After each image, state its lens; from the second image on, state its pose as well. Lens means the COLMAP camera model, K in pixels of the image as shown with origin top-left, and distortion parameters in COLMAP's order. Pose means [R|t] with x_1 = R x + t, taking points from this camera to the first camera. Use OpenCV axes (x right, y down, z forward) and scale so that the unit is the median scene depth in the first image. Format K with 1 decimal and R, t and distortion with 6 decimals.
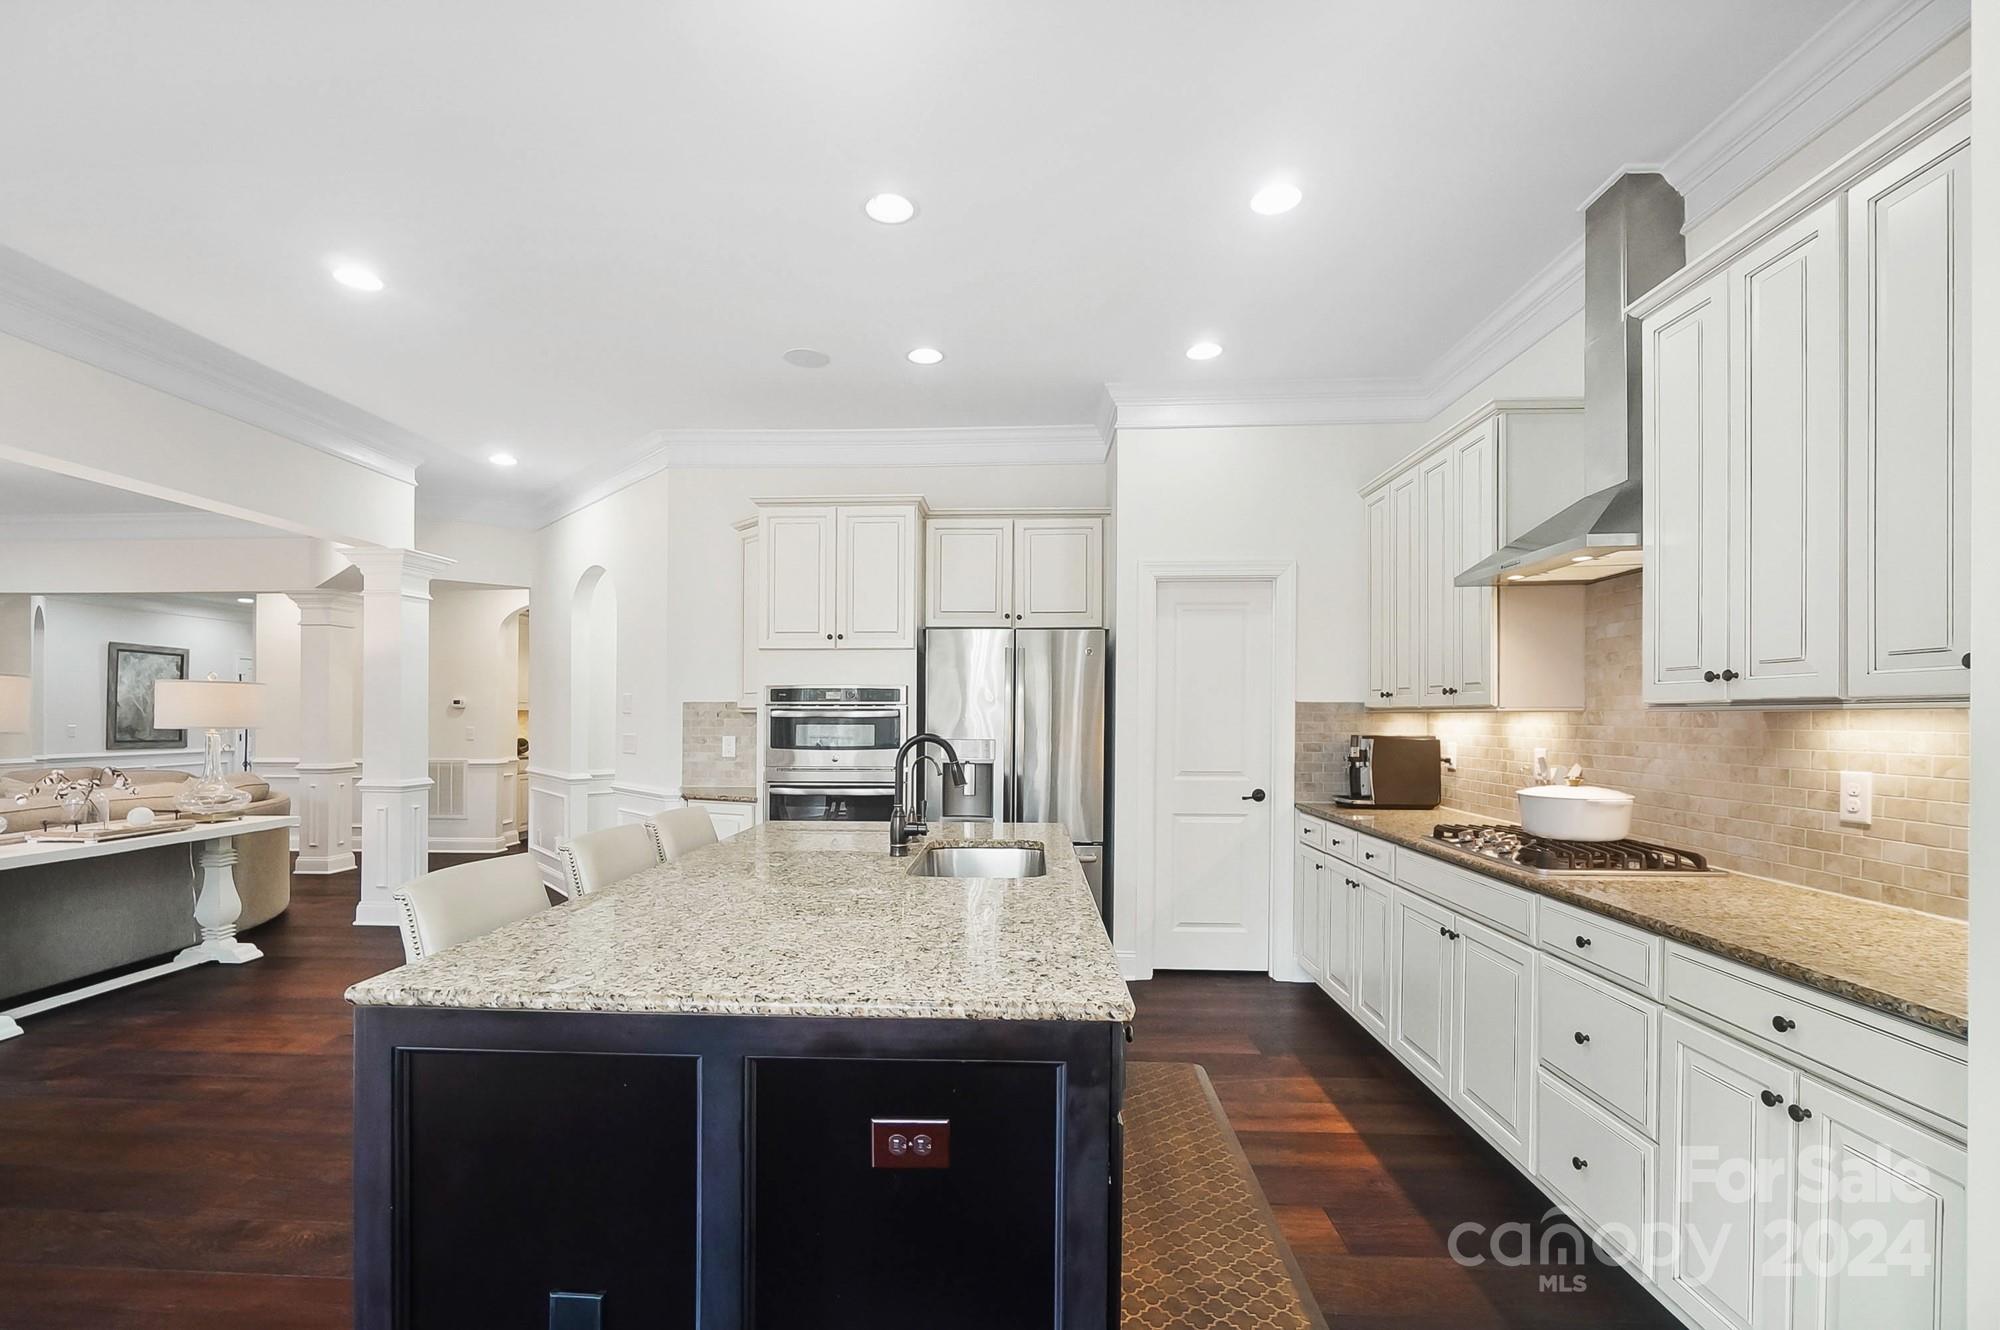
lens RADIAL K [[870.6, 0, 1000.0], [0, 870.6, 665.0], [0, 0, 1]] dist [-0.001390, -0.000118]
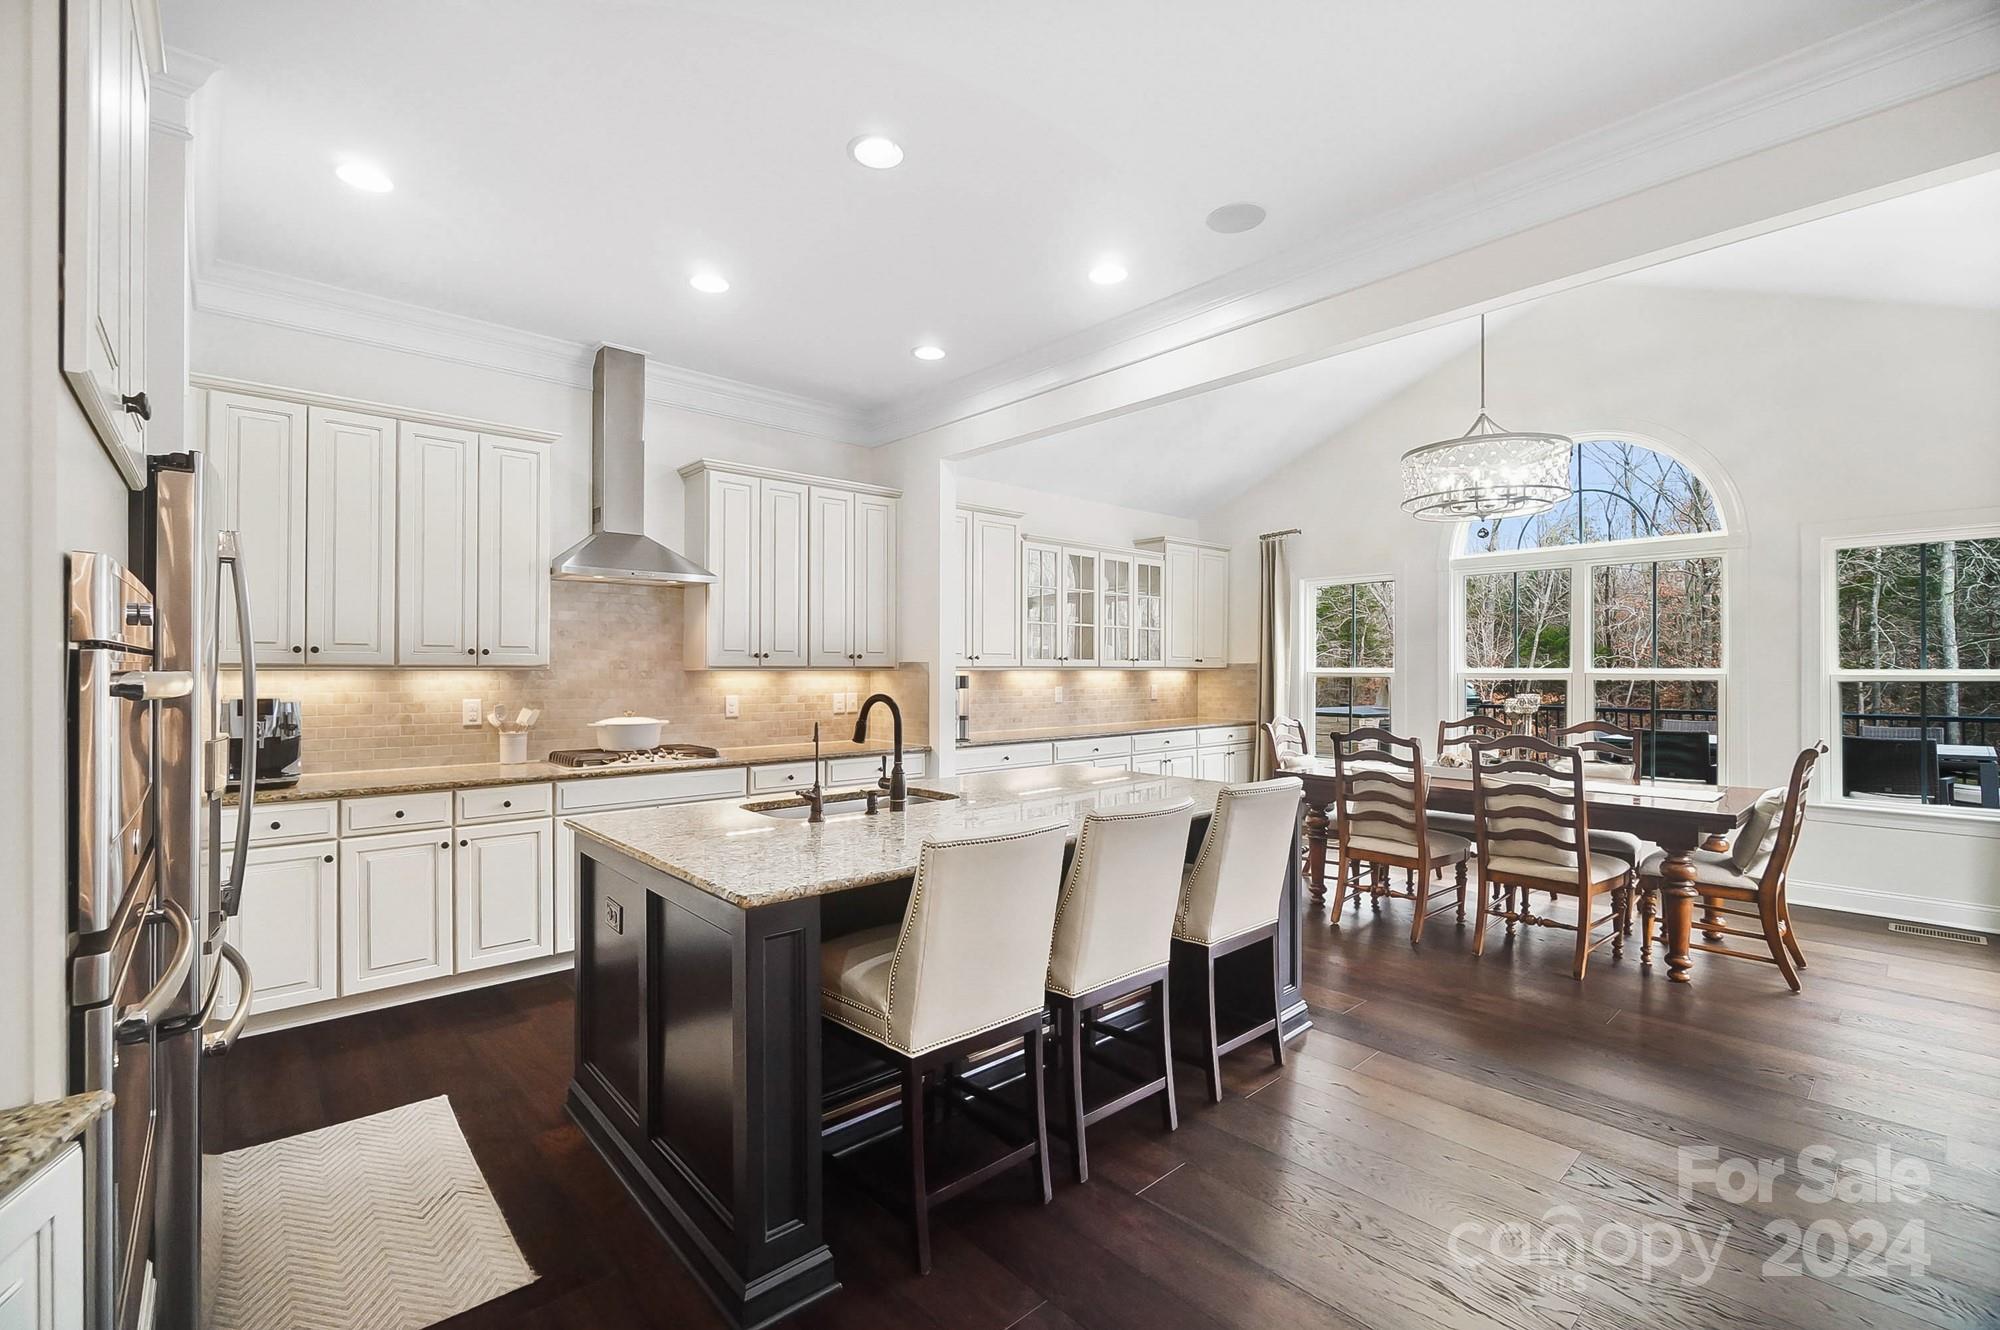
lens RADIAL K [[870.6, 0, 1000.0], [0, 870.6, 665.0], [0, 0, 1]] dist [-0.001390, -0.000118]
pose [[-0.696916, -0.007446, 0.717114, -1.068627], [-0.049758, 0.998038, -0.037993, 0.076922], [-0.715425, -0.062160, -0.695919, 1.806685]]
